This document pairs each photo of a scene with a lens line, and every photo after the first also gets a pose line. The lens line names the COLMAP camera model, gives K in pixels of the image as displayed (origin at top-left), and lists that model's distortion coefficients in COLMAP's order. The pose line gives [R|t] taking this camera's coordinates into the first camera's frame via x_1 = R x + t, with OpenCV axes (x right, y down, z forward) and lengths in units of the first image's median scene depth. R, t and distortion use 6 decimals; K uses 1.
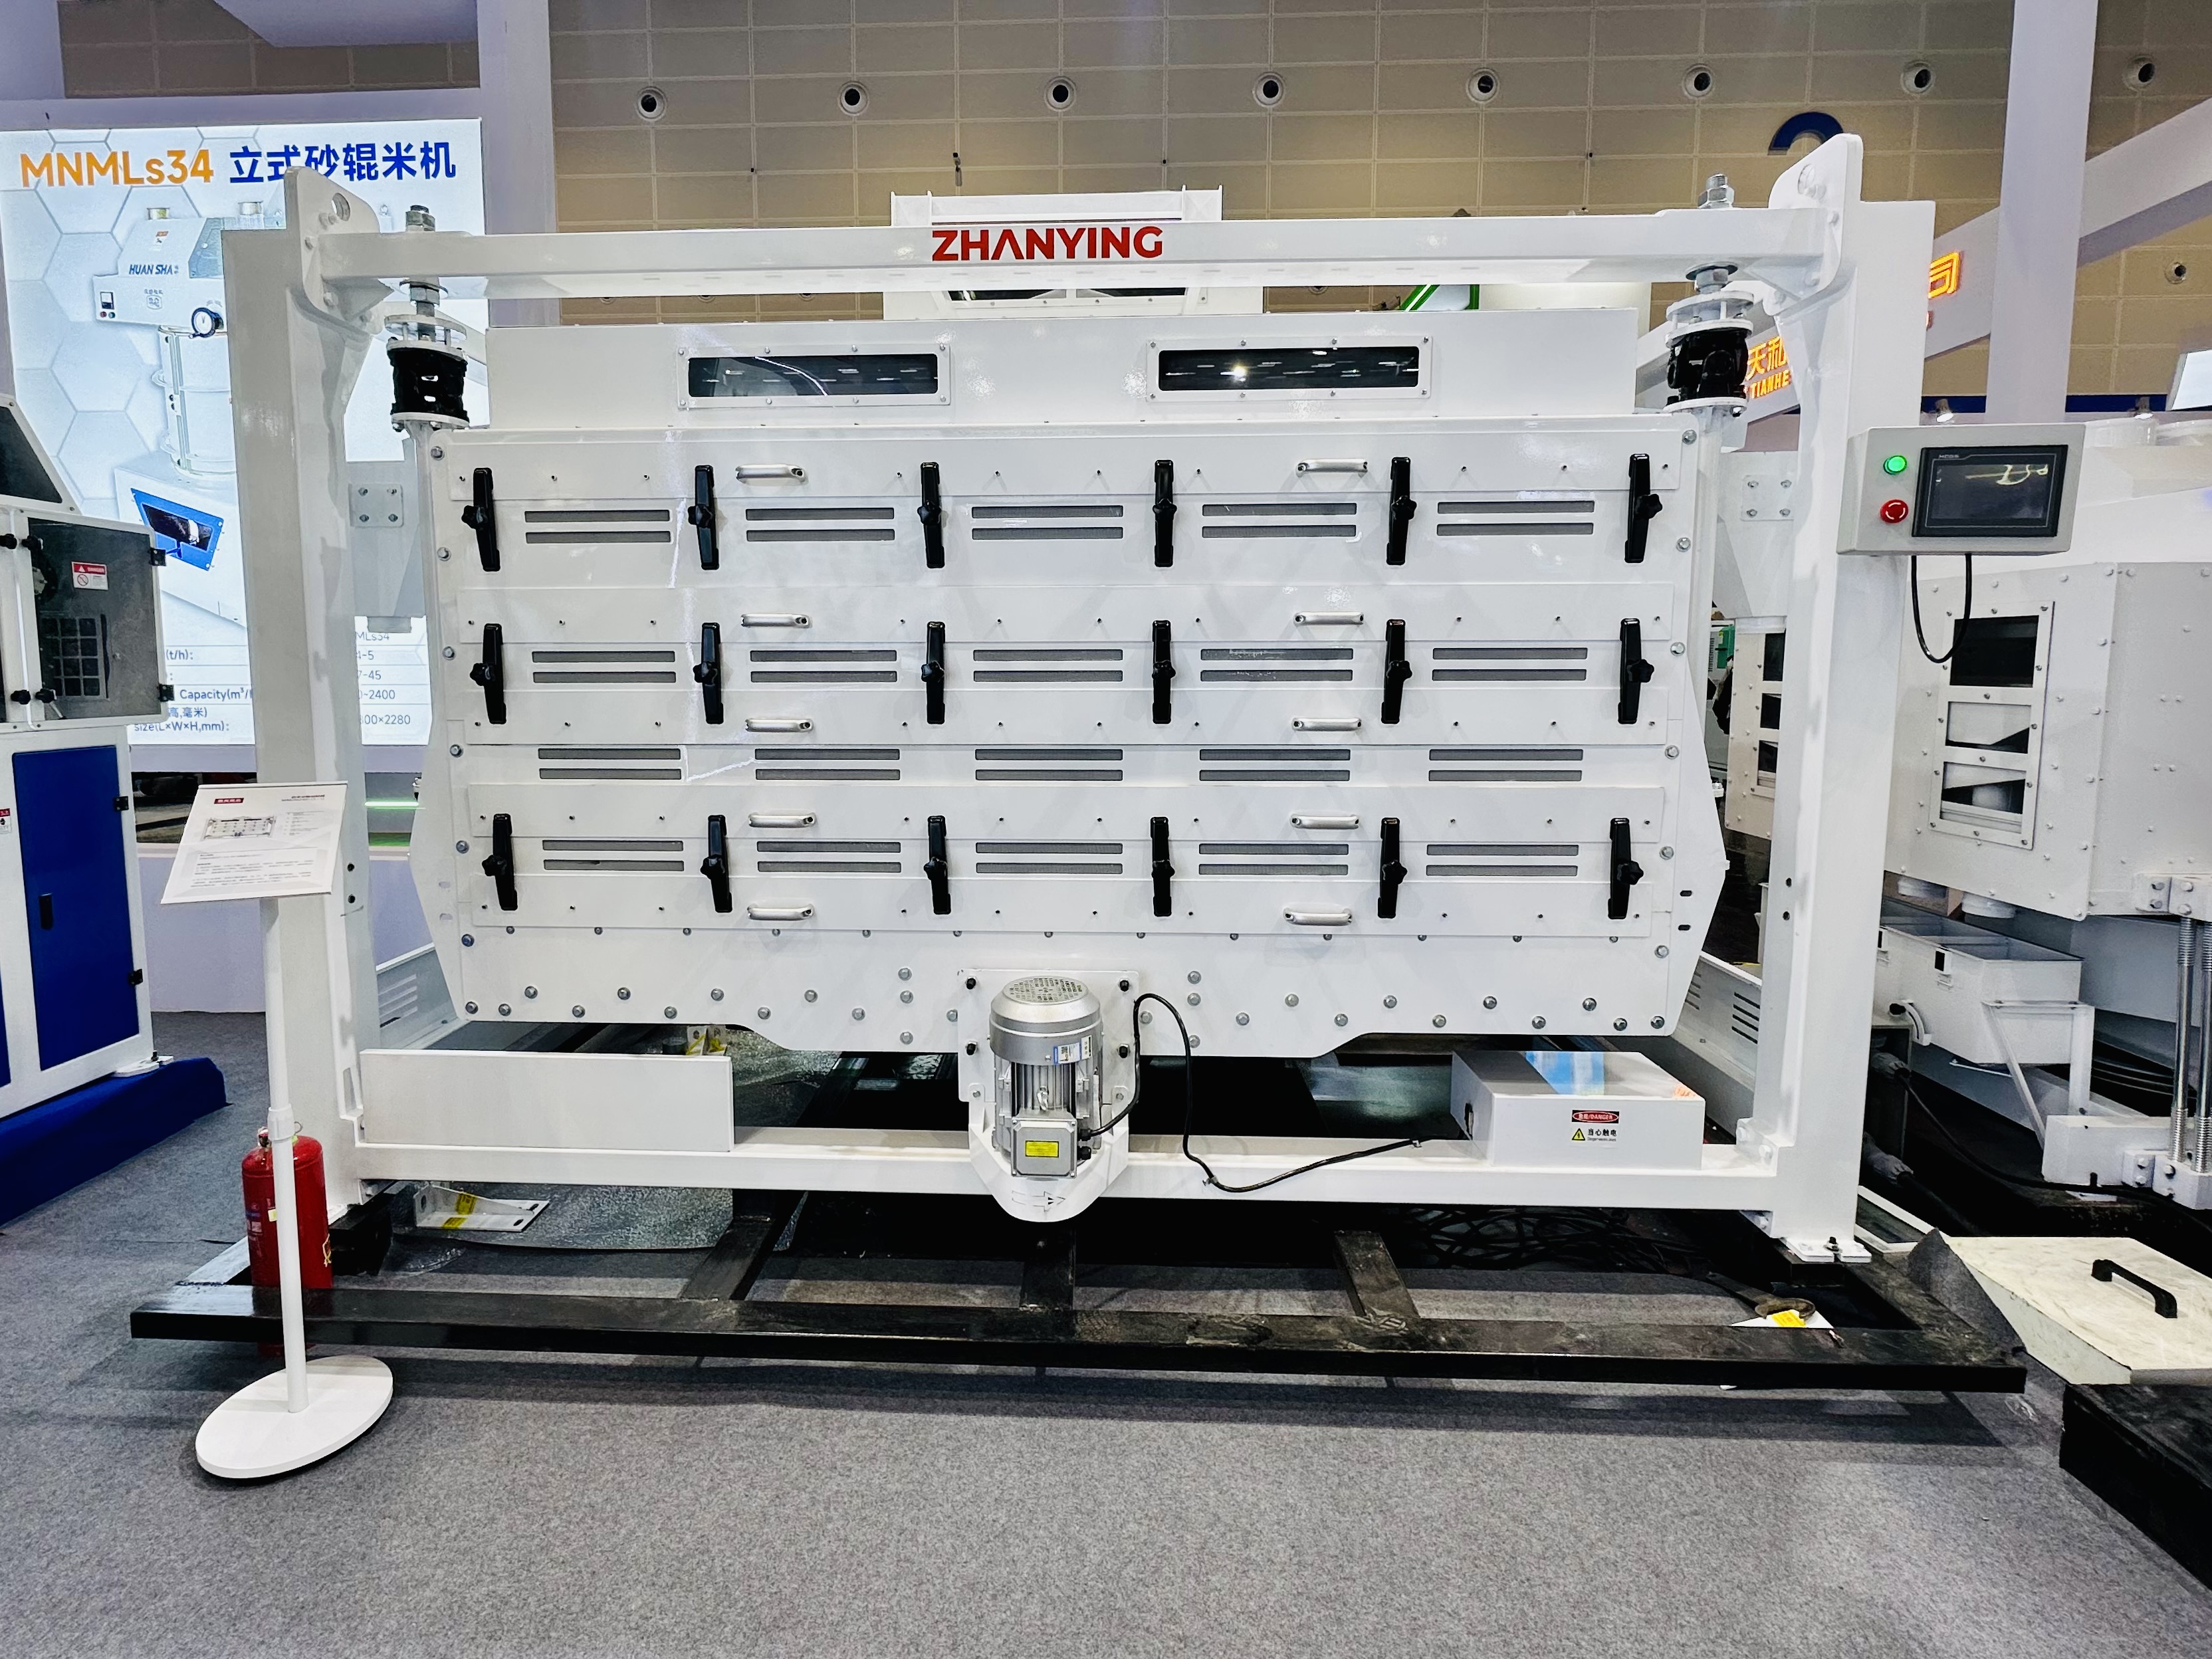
lens RADIAL K [[1067.2, 0, 1056.7], [0, 1067.2, 769.3], [0, 0, 1]] dist [-0.001555, -0.000597]
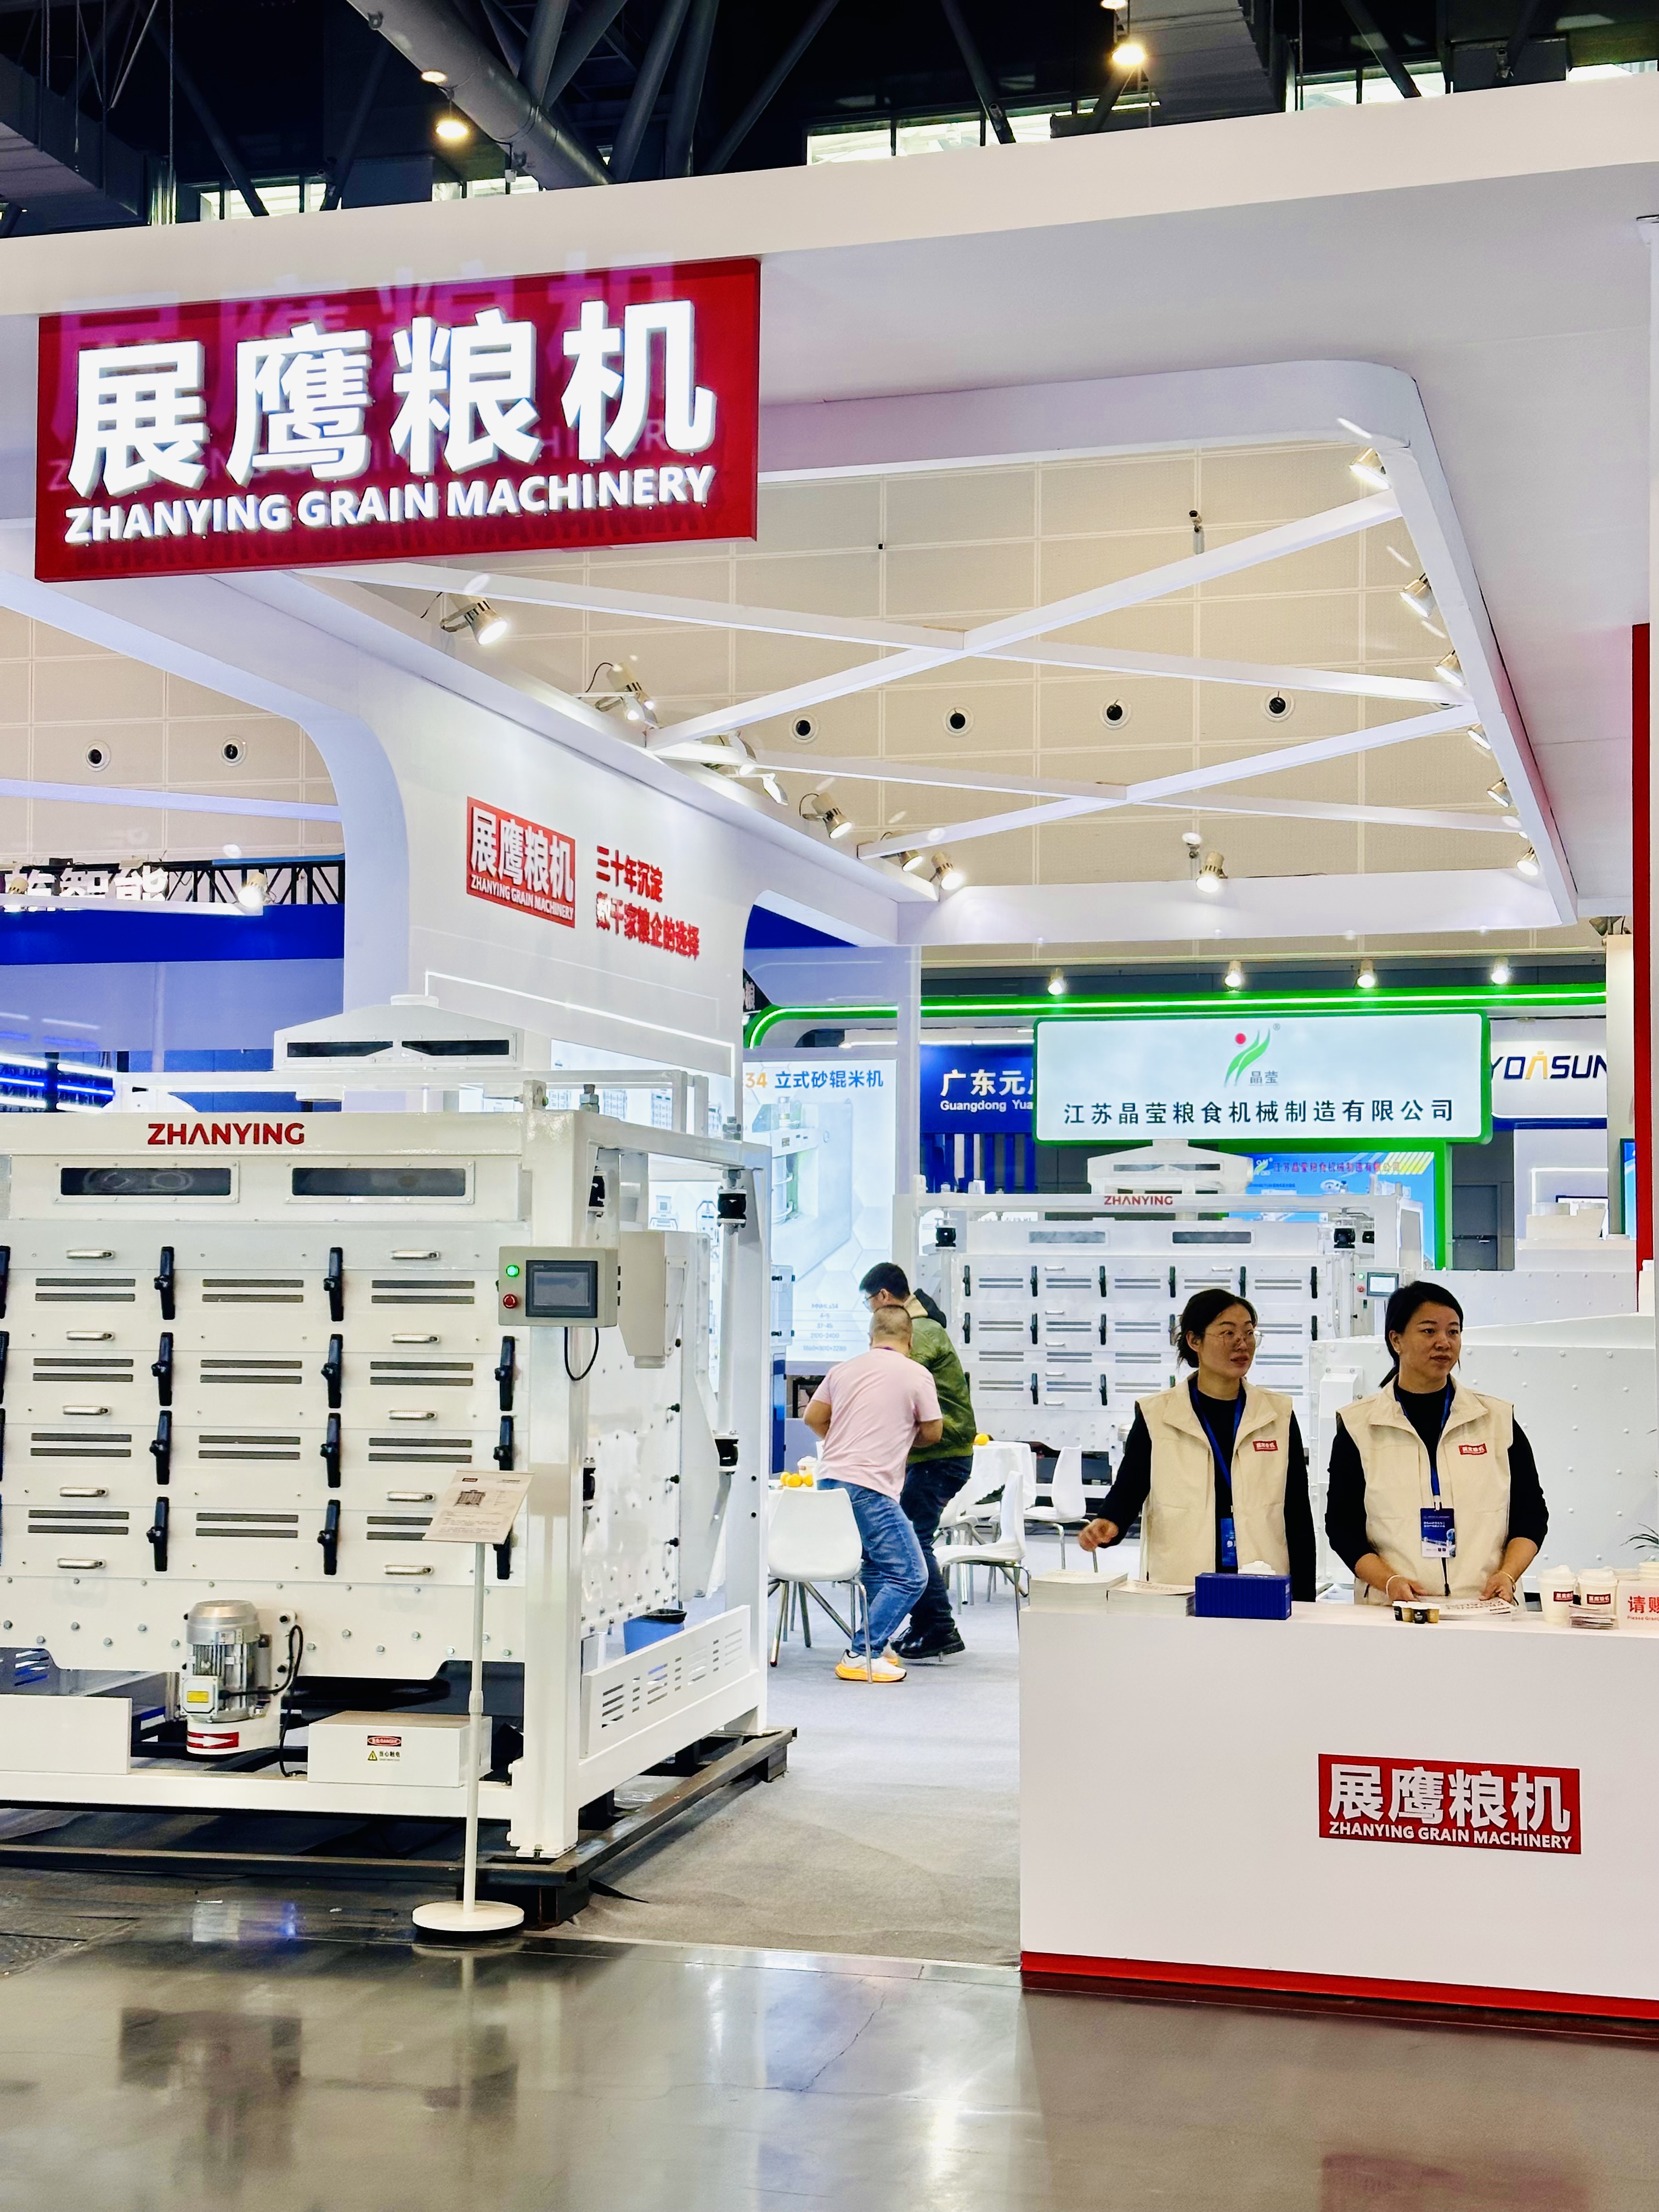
lens RADIAL K [[3046.1, 0, 820.2], [0, 3046.1, 1107.7], [0, 0, 1]] dist [0.140250, -0.056611]
pose [[0.972687, -0.006550, -0.232029, 0.693239], [-0.029764, 0.987830, -0.152661, 0.393789], [0.230205, 0.155397, 0.960655, -4.719952]]
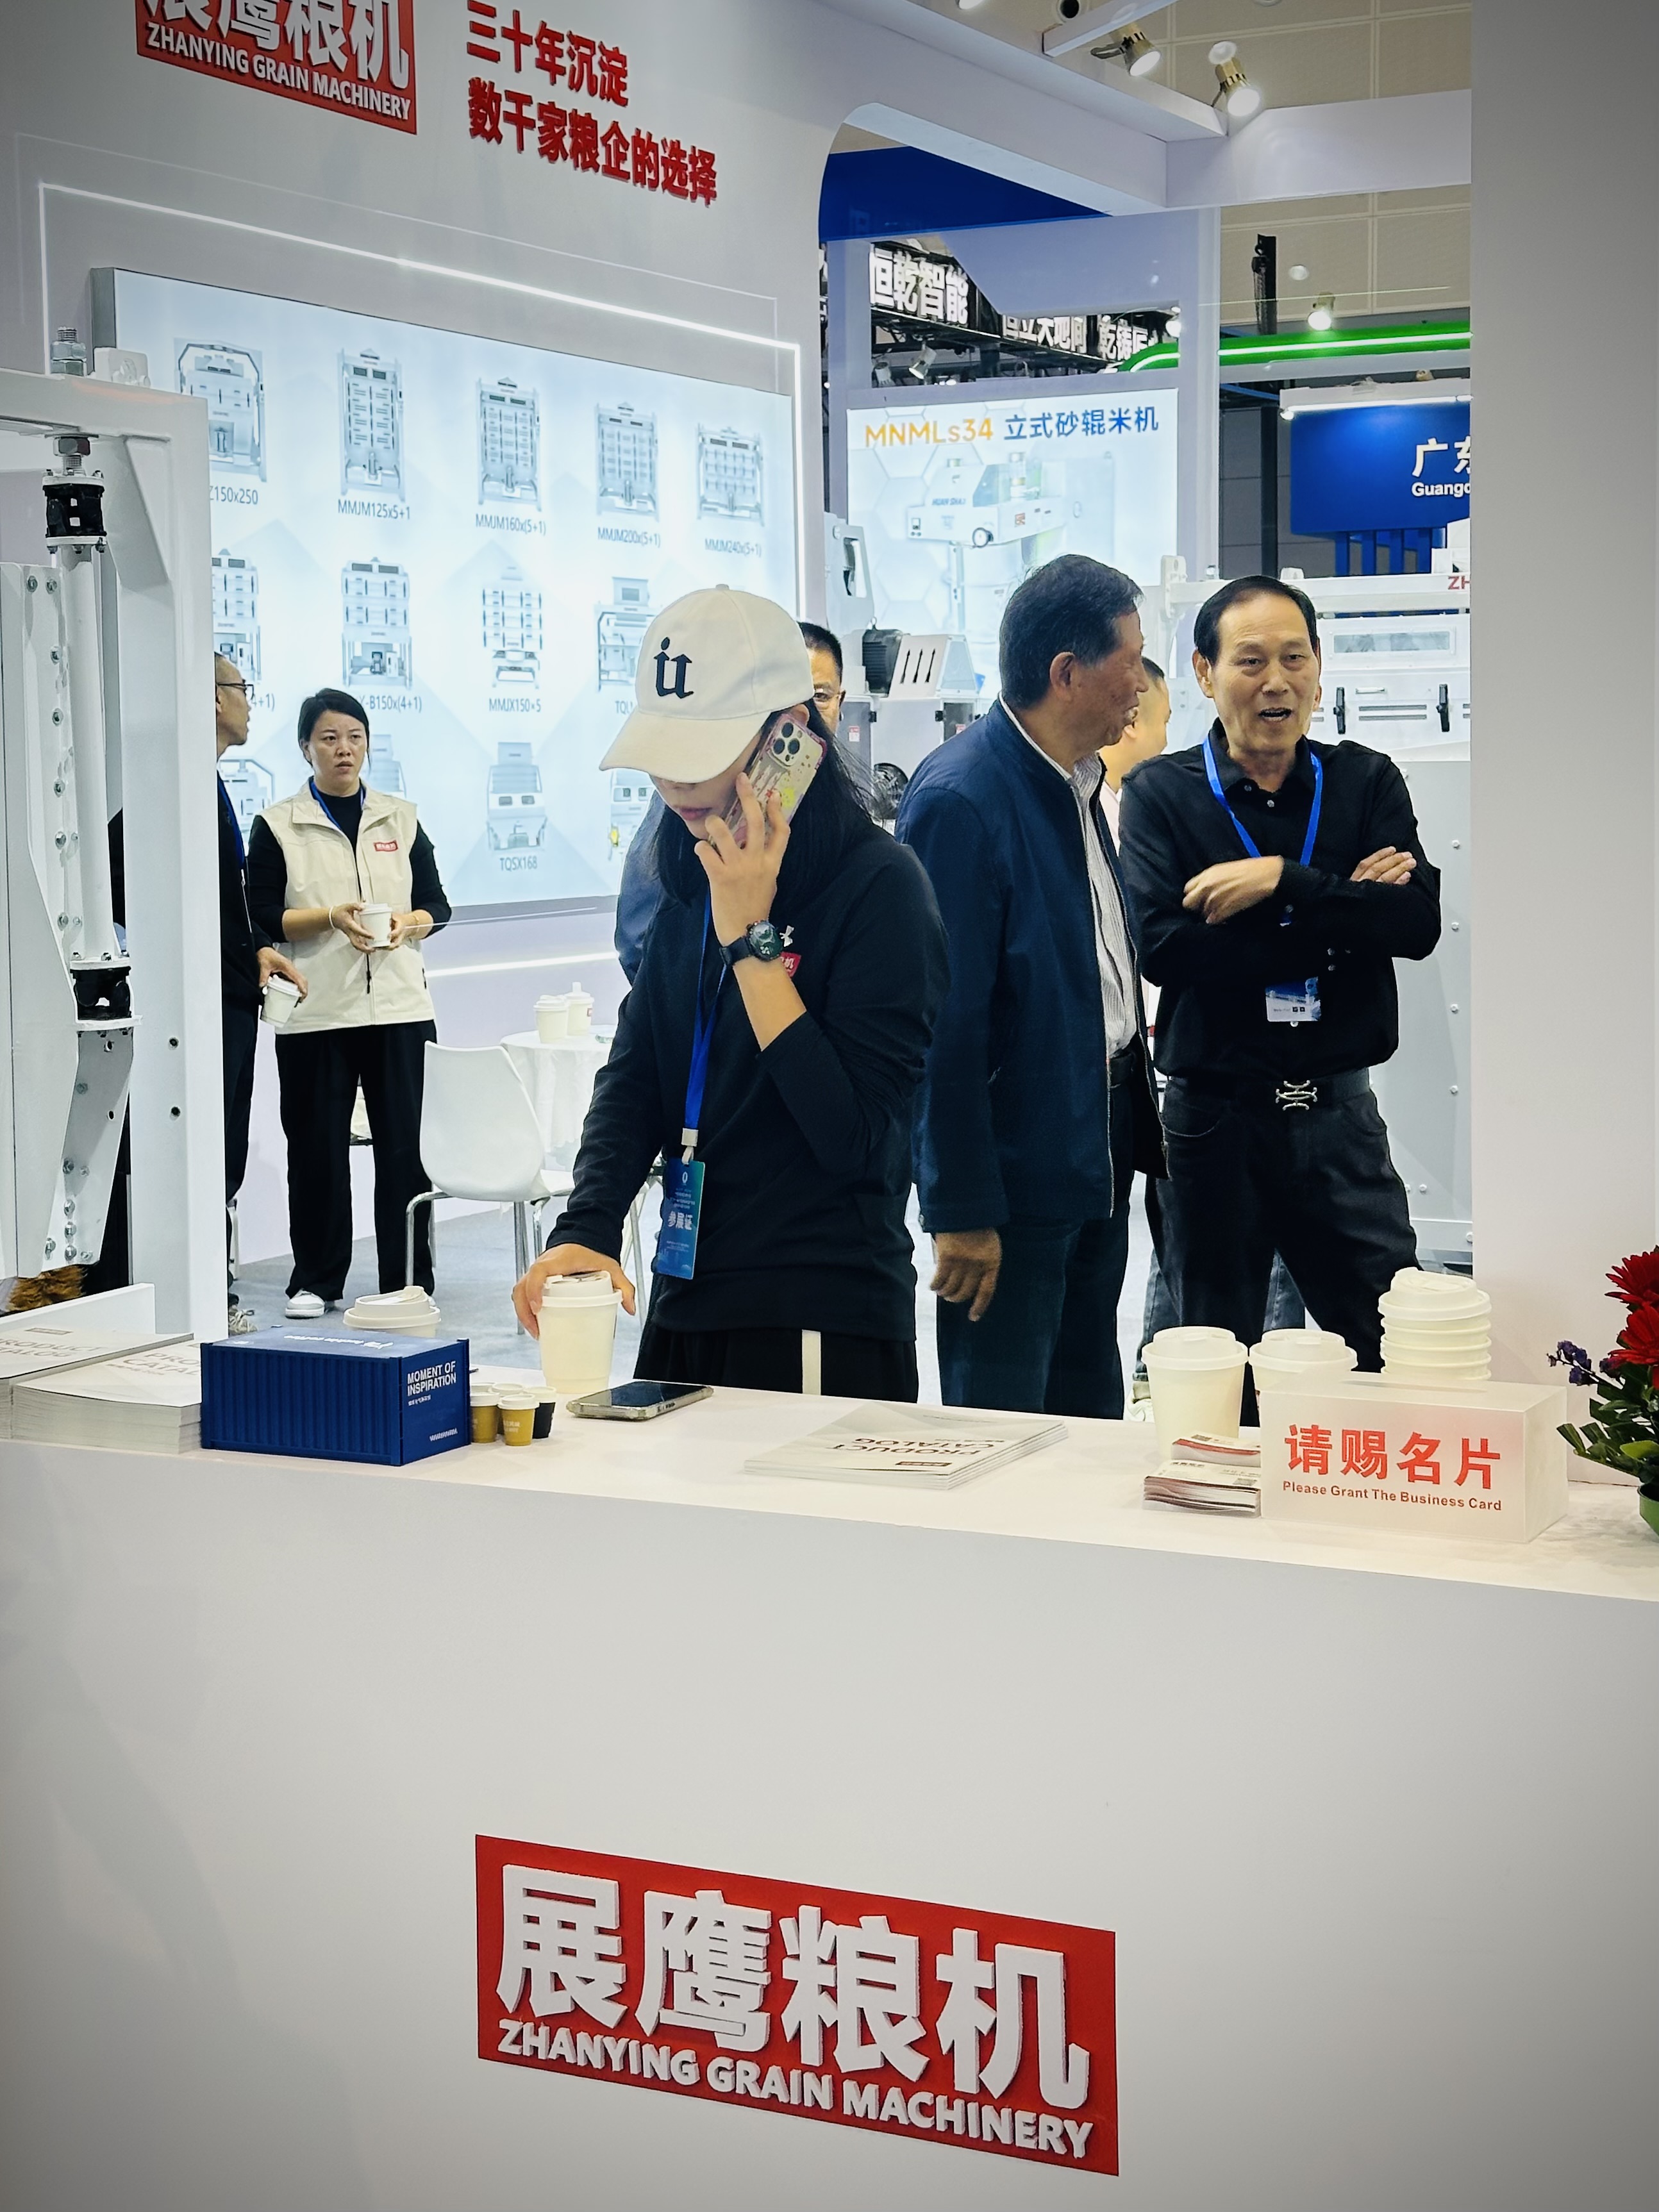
lens RADIAL K [[3565.7, 0, 789.2], [0, 3565.7, 1028.3], [0, 0, 1]] dist [0.146357, -0.084294]
pose [[0.911241, 0.018710, -0.411449, 0.945785], [-0.027962, 0.999473, -0.016479, 0.320075], [0.410924, 0.026521, 0.911284, -3.467450]]
